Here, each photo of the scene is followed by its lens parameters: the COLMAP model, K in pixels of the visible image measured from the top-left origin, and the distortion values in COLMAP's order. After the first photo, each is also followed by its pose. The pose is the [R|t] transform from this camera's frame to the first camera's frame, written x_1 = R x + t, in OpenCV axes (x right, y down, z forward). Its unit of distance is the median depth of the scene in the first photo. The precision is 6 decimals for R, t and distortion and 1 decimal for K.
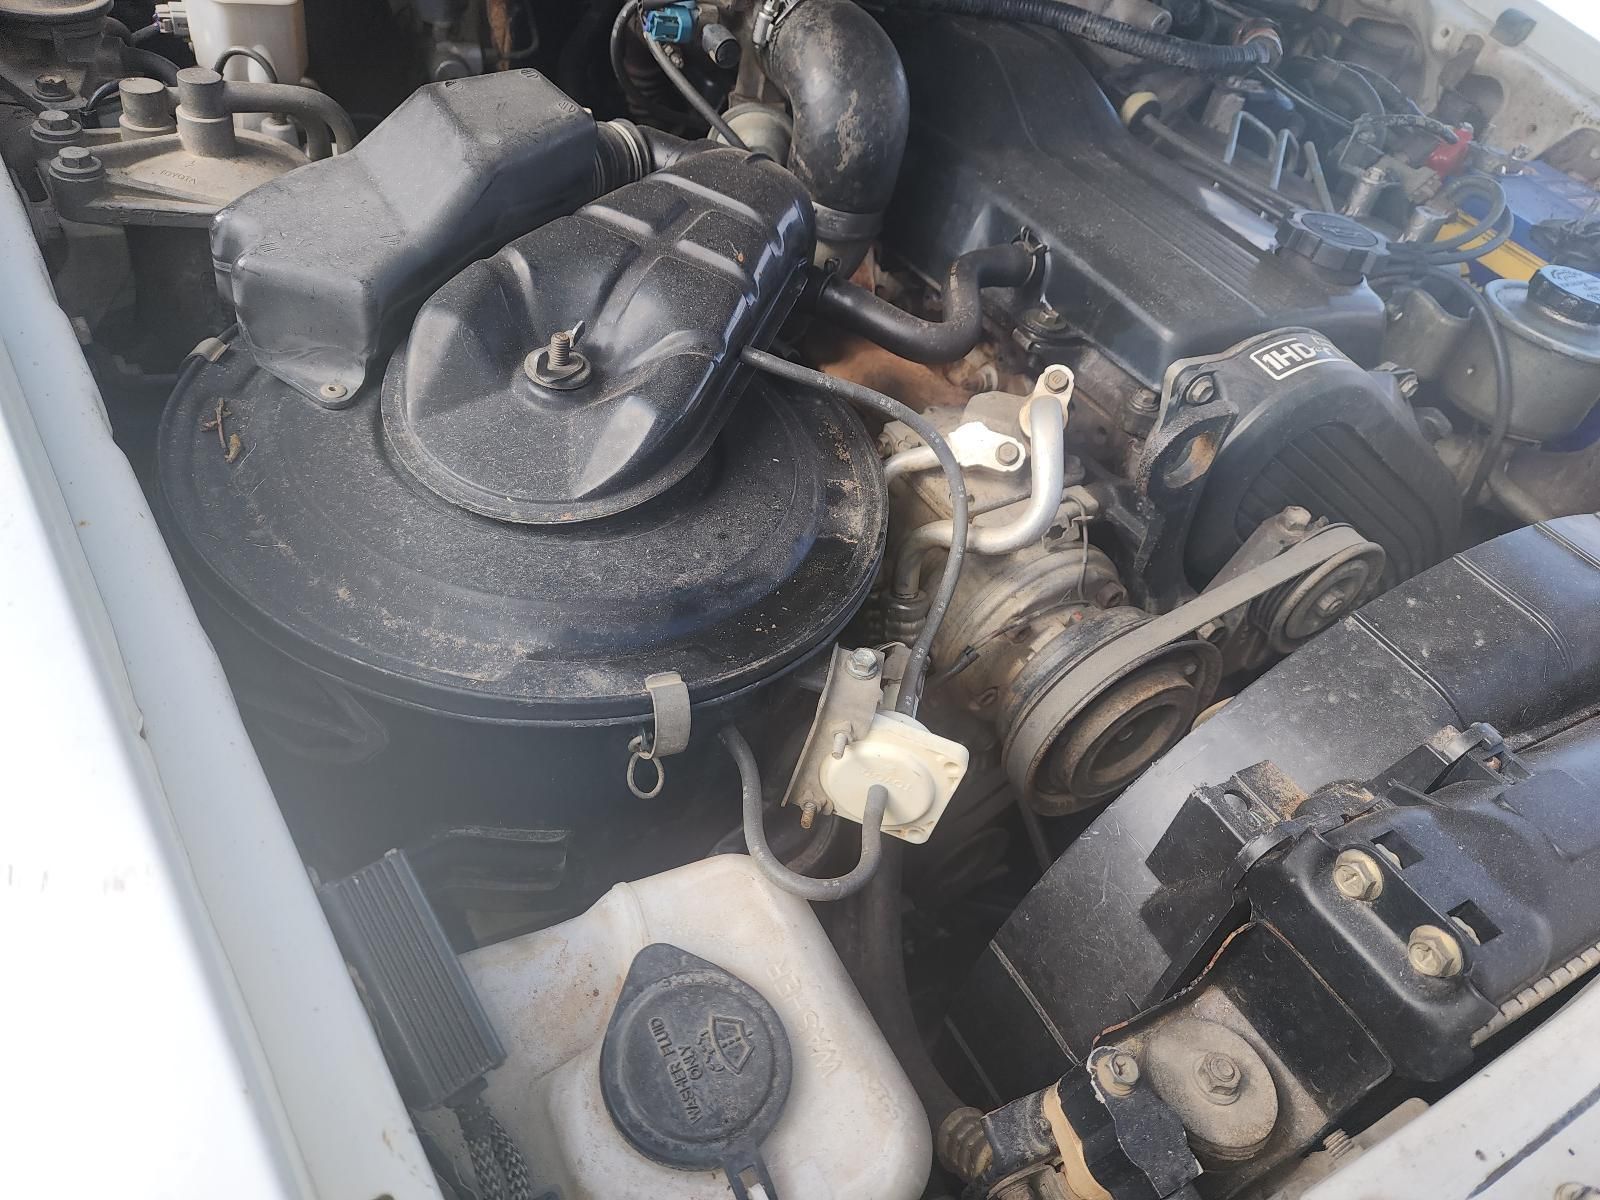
lens RADIAL K [[972.9, 0, 800.0], [0, 972.9, 600.0], [0, 0, 1]] dist [0.032920, -0.025726]
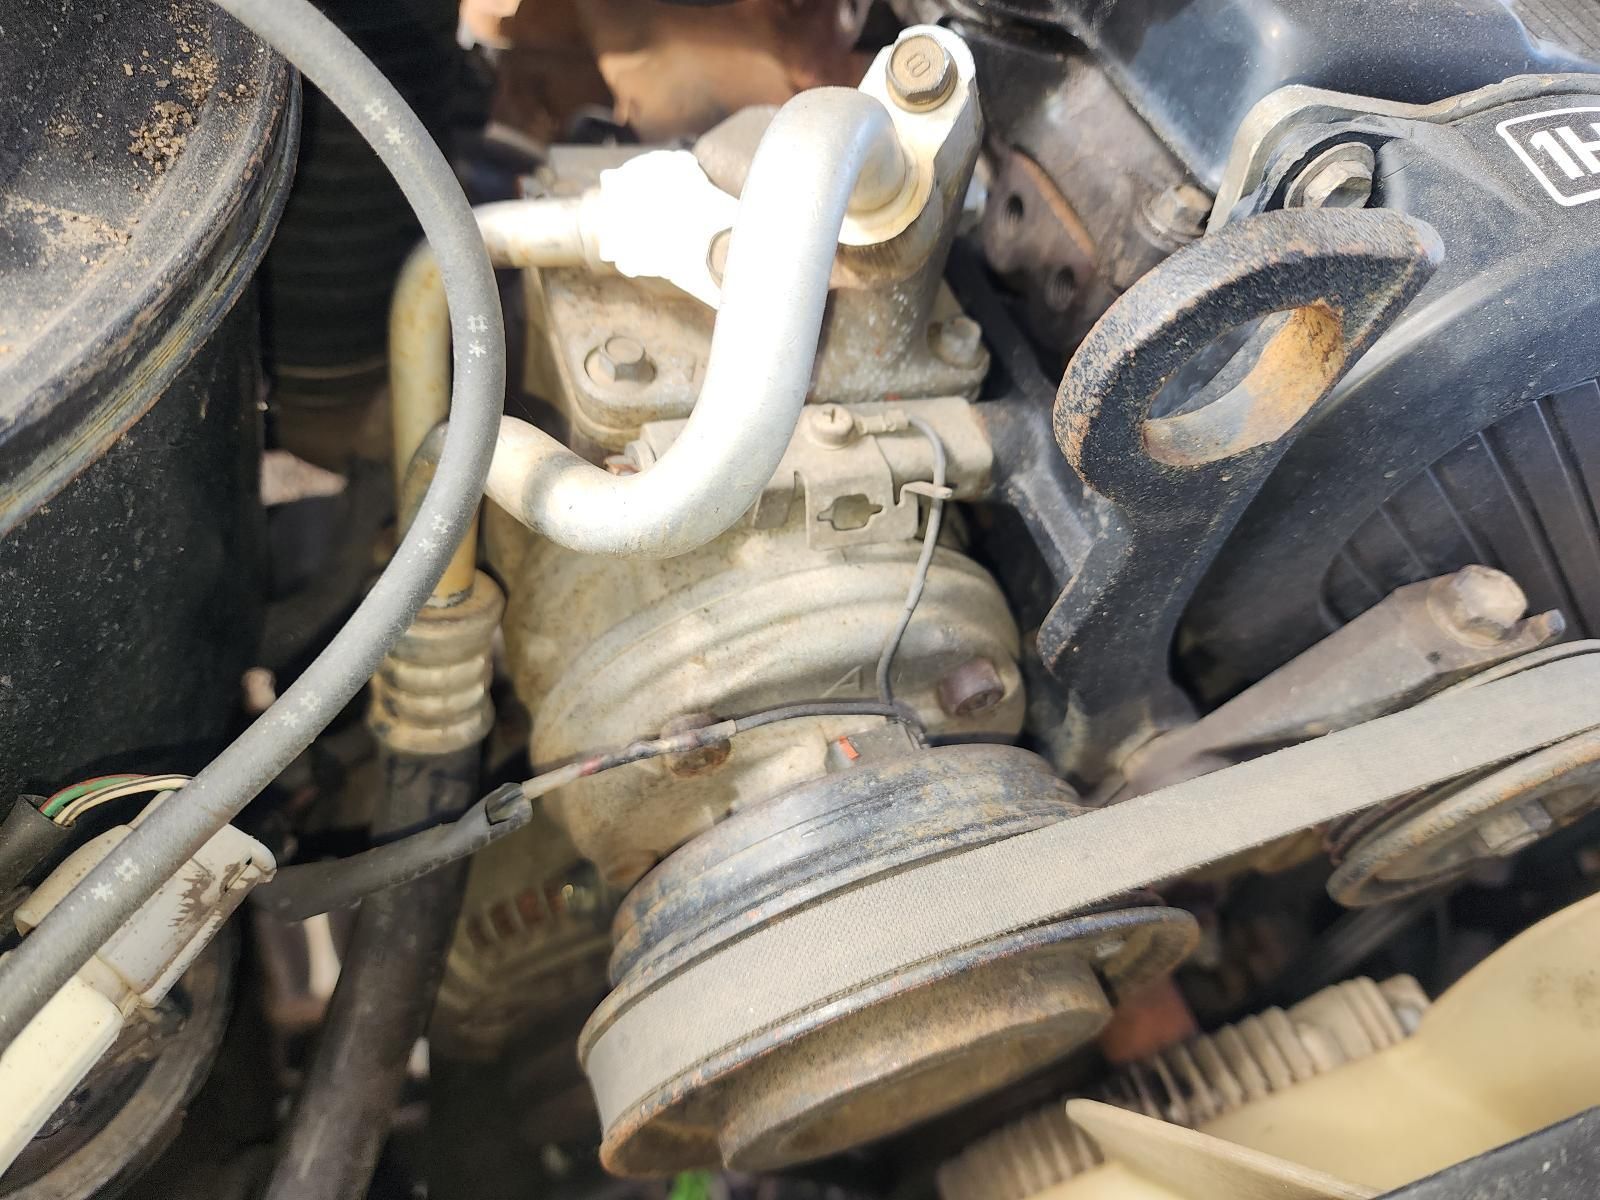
lens RADIAL K [[1073.4, 0, 800.0], [0, 1073.4, 600.0], [0, 0, 1]] dist [0.028925, -0.038339]
pose [[0.979127, 0.203197, 0.004646, 0.247775], [-0.202200, 0.971492, 0.123768, -0.083526], [0.020636, -0.122124, 0.992300, 0.588383]]
